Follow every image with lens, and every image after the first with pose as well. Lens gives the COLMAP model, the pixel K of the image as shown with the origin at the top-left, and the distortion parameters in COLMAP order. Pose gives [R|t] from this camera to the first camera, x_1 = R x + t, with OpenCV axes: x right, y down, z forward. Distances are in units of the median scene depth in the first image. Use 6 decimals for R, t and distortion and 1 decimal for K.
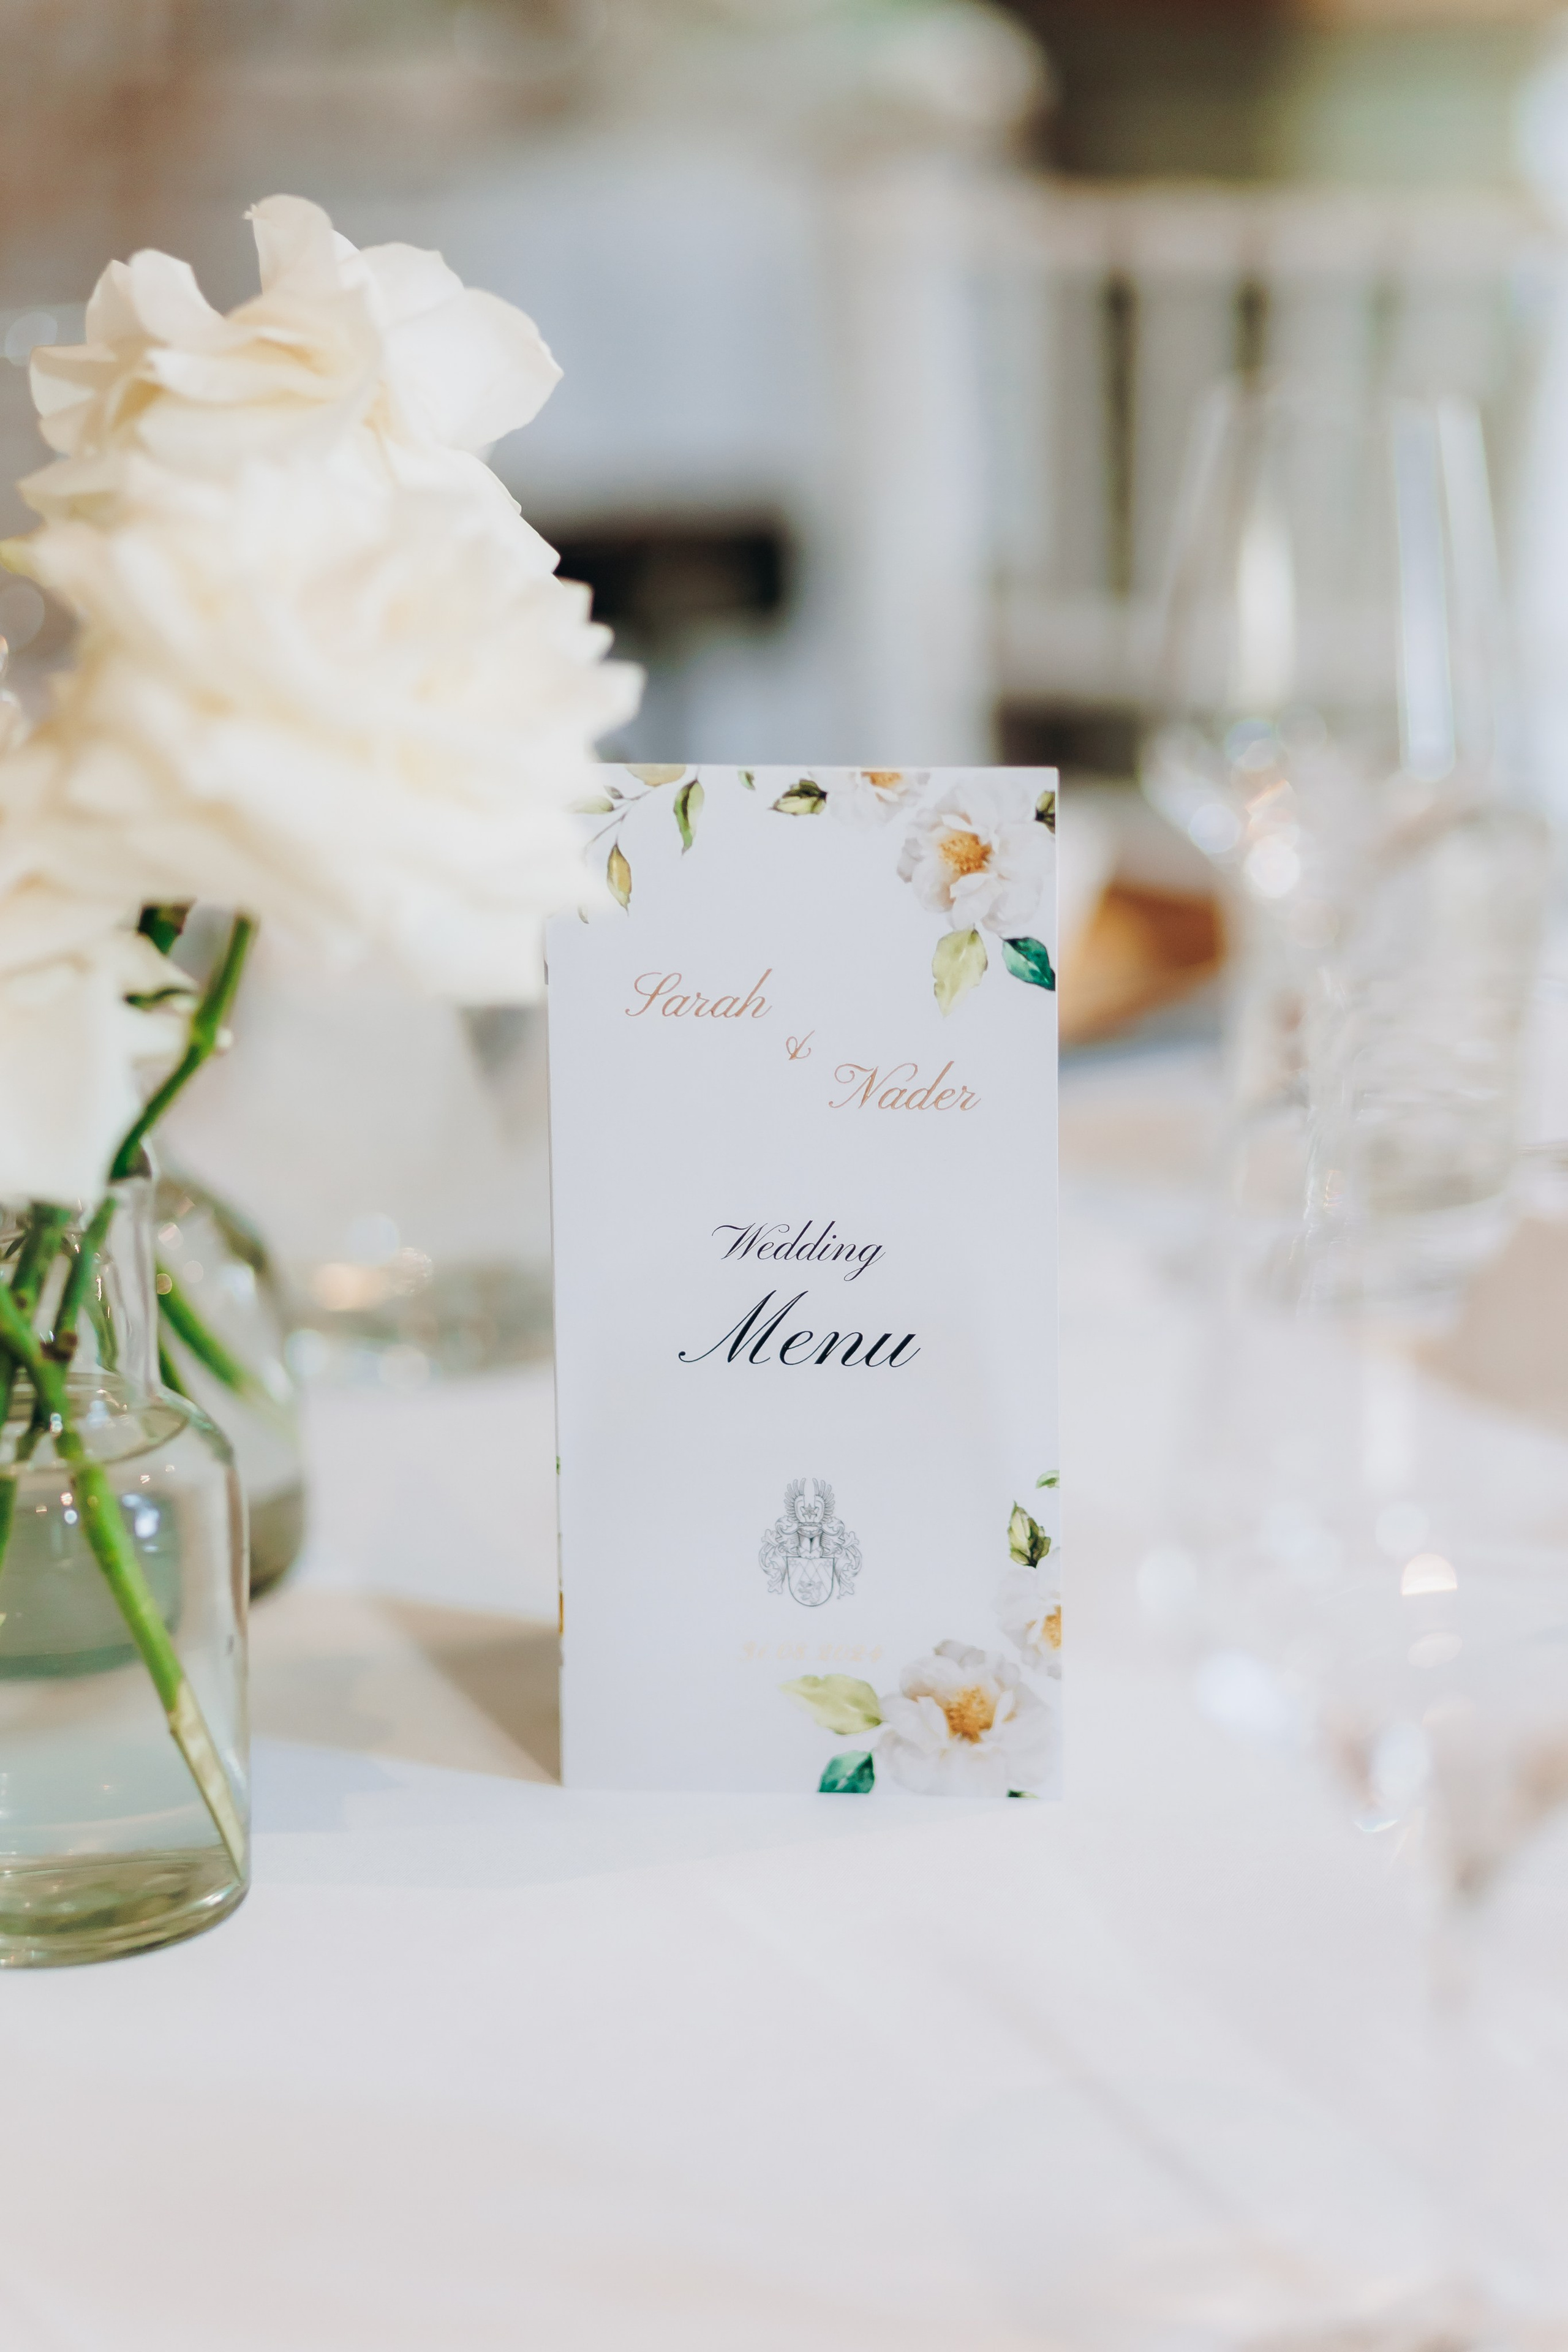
lens RADIAL K [[6281.6, 0, 781.4], [0, 6281.6, 1171.8], [0, 0, 1]] dist [0.669850, 0.026453]
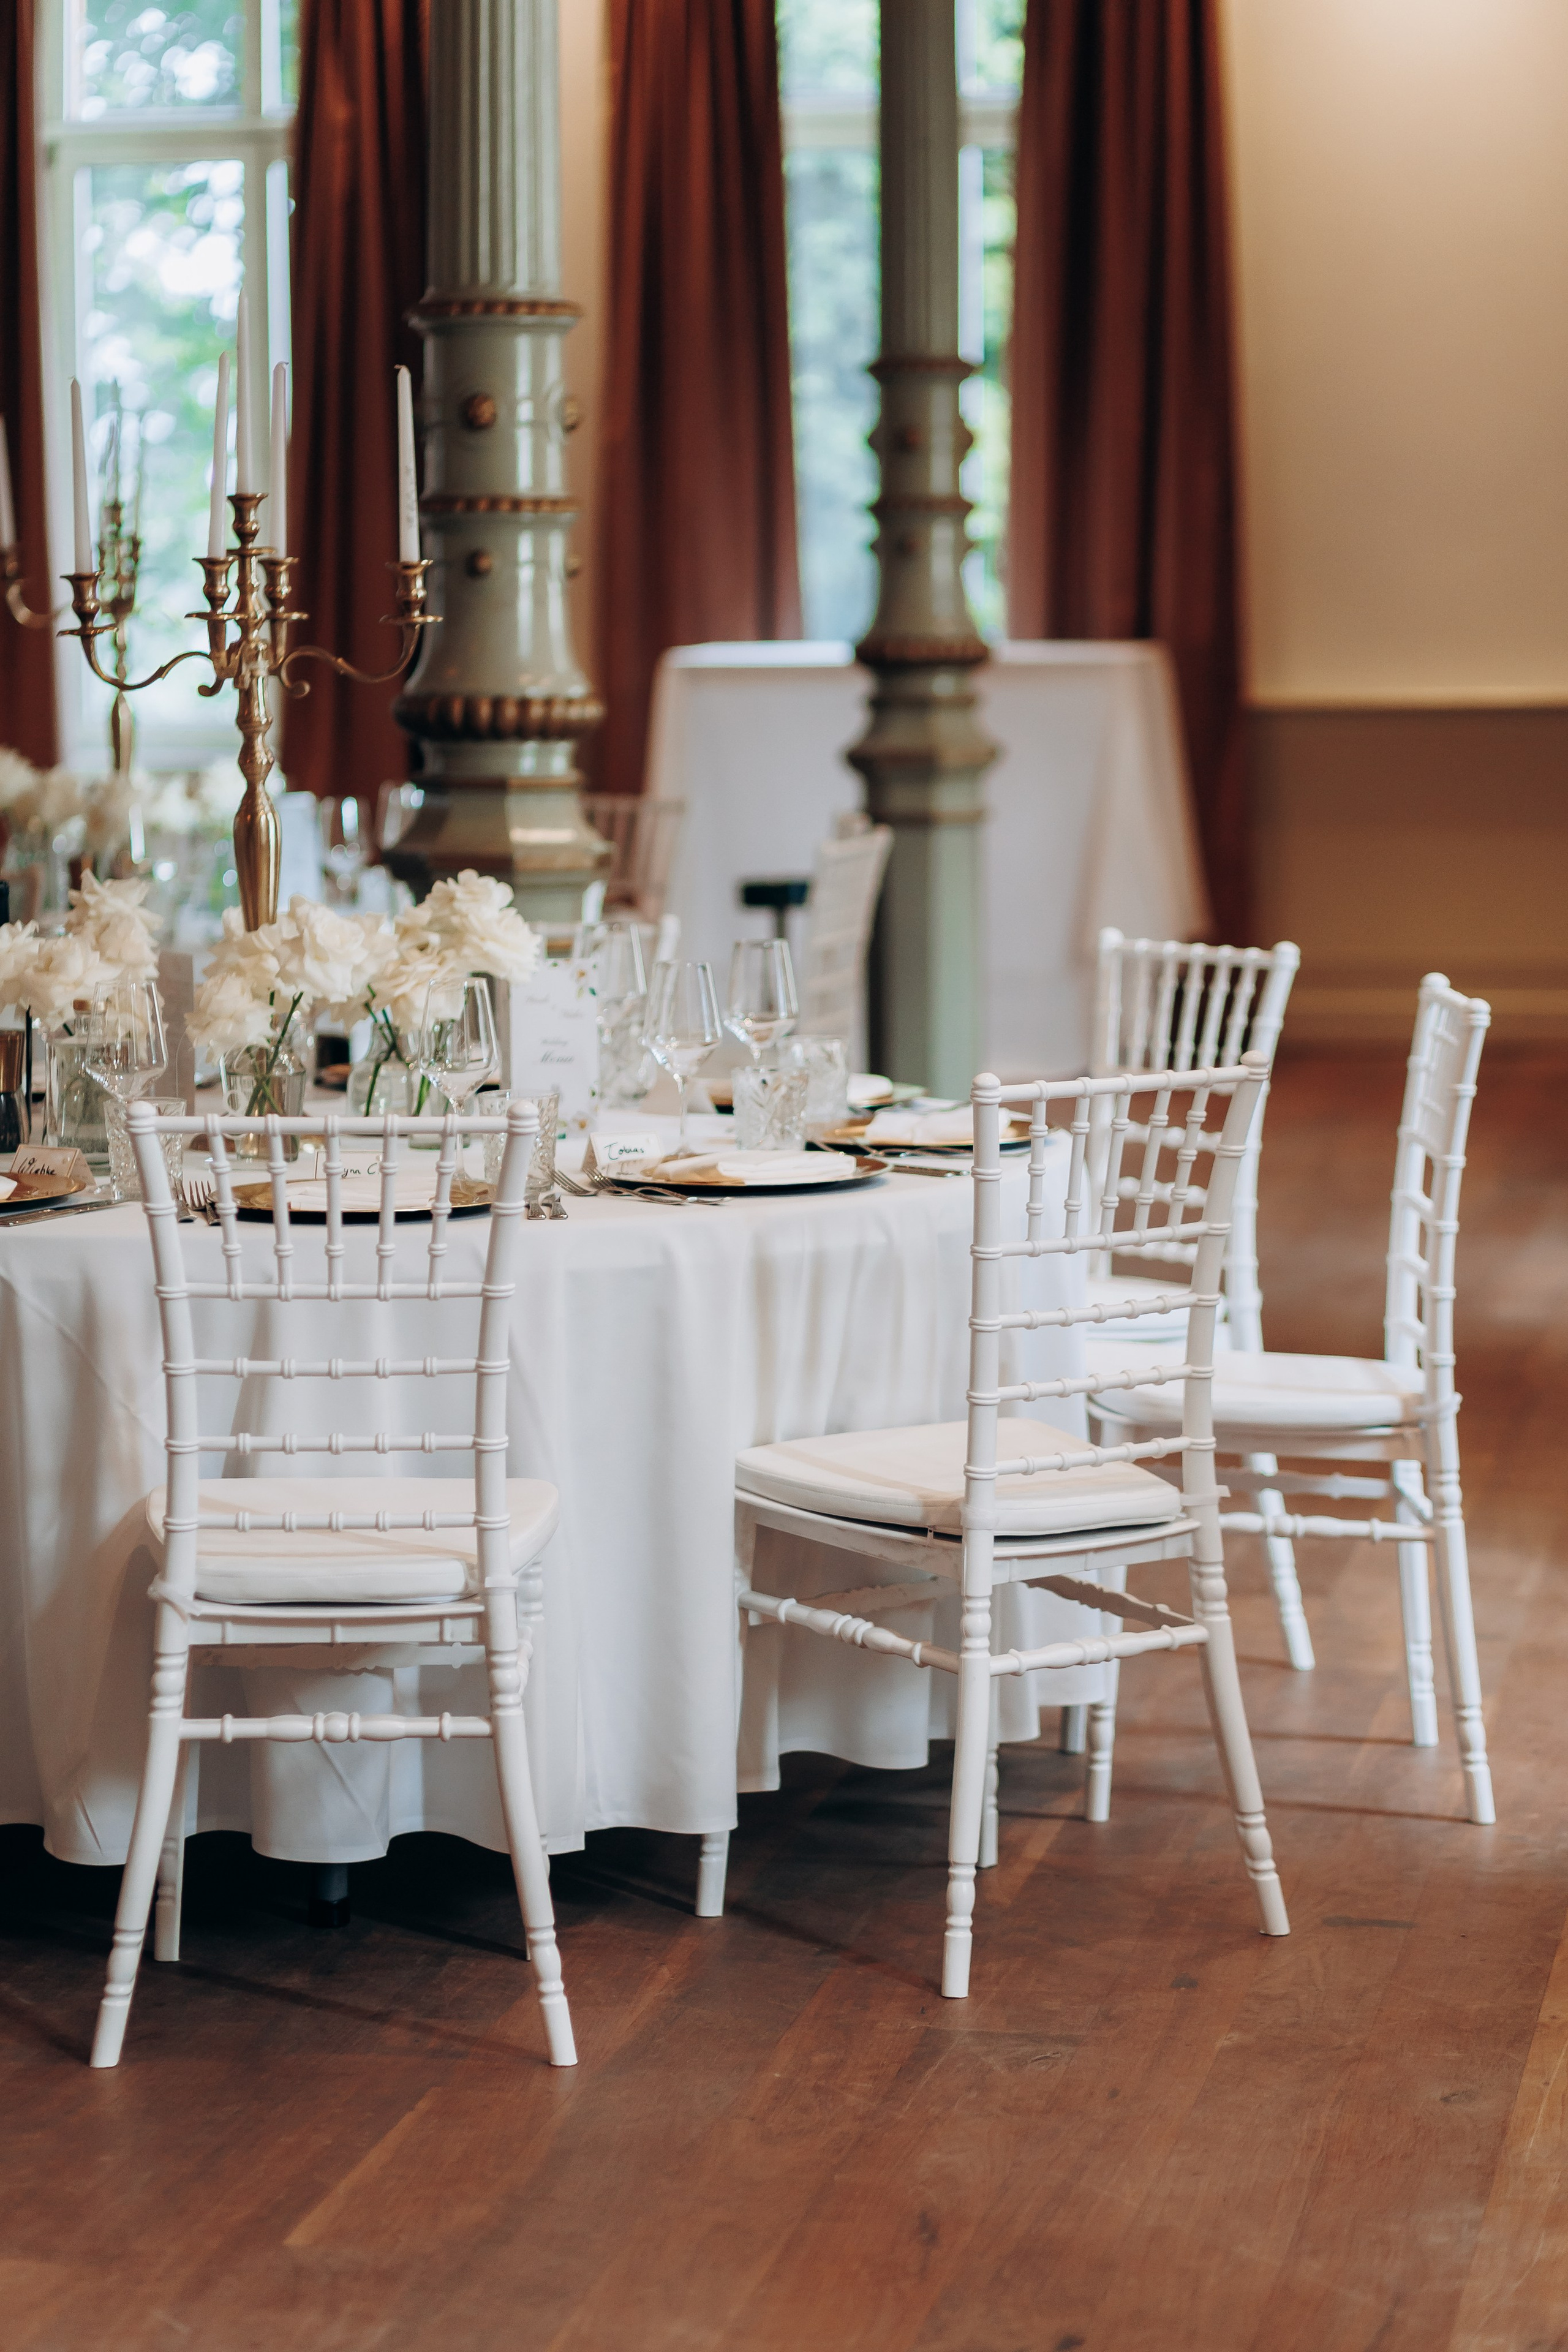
lens RADIAL K [[5732.4, 0, 784.0], [0, 5732.4, 1176.0], [0, 0, 1]] dist [0.272615, -0.100207]
pose [[0.978770, -0.020796, 0.203903, -0.906095], [0.050395, 0.988717, -0.141067, 0.926782], [-0.198669, 0.148348, 0.968774, -4.338876]]
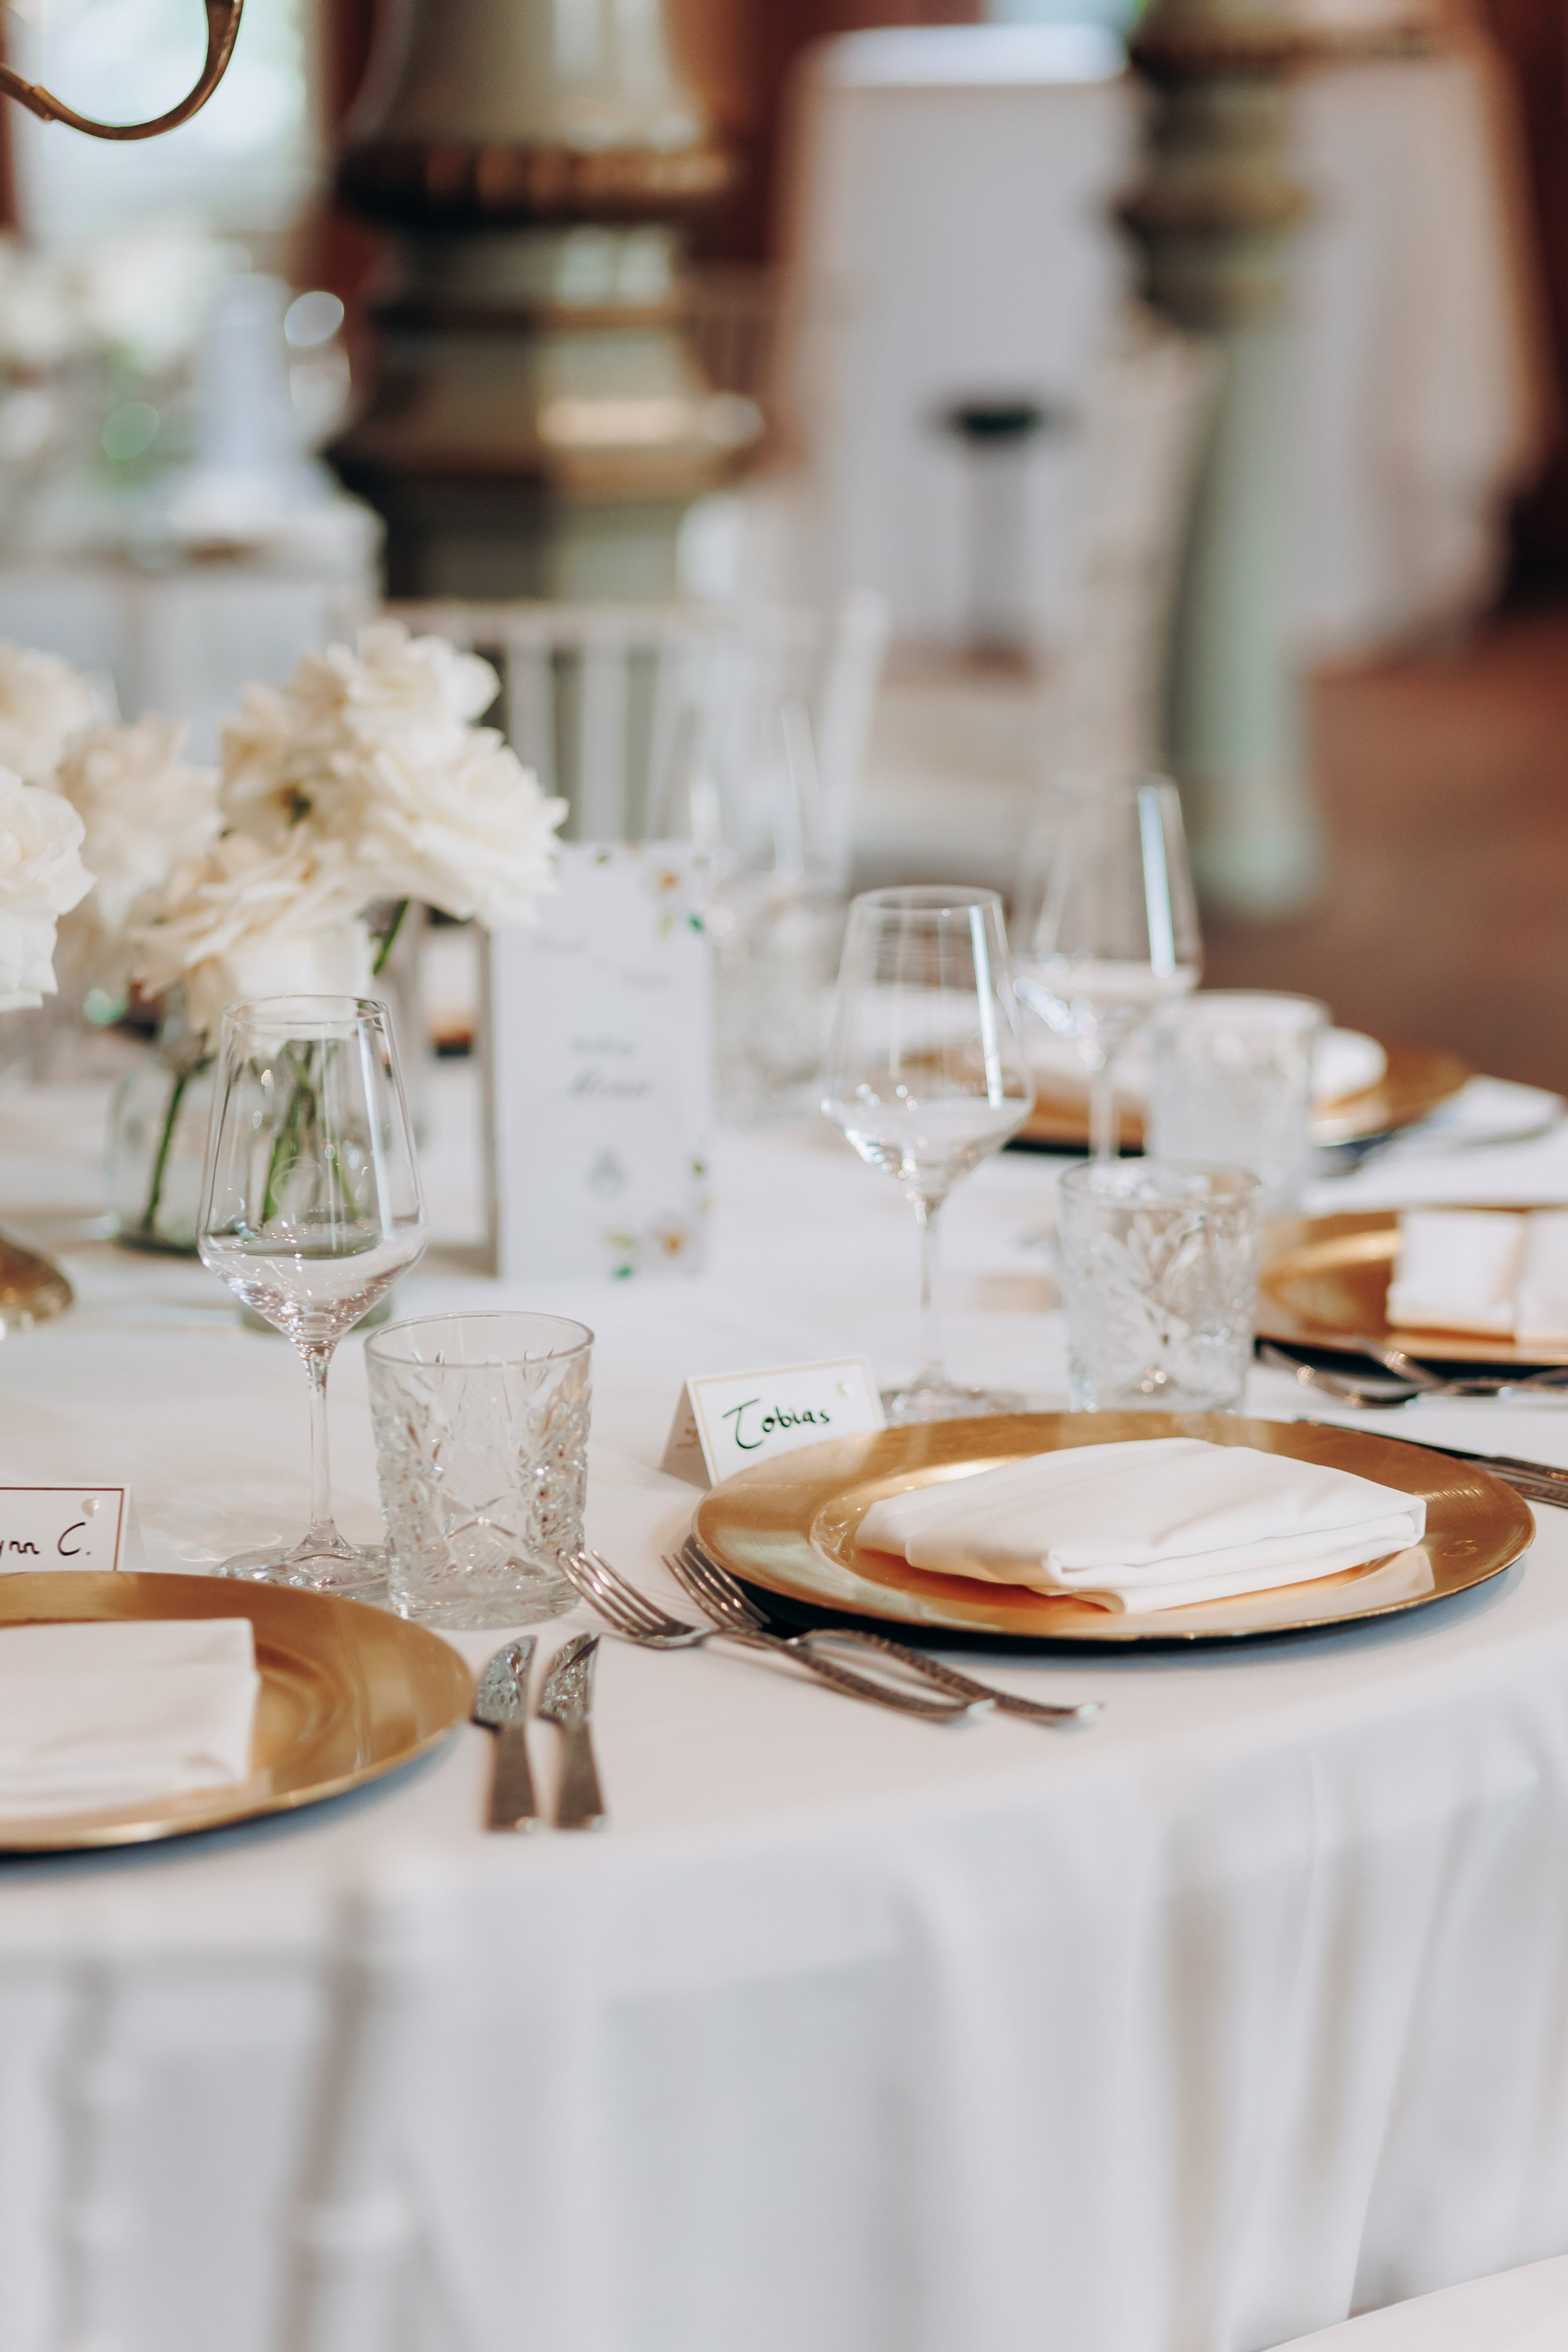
lens RADIAL K [[5705.2, 0, 740.8], [0, 5705.2, 1178.7], [0, 0, 1]] dist [0.976871, -11.327581]
pose [[0.984677, -0.041714, 0.169328, -0.324334], [0.049759, 0.997811, -0.043549, 0.163900], [-0.167141, 0.051307, 0.984597, -1.190571]]
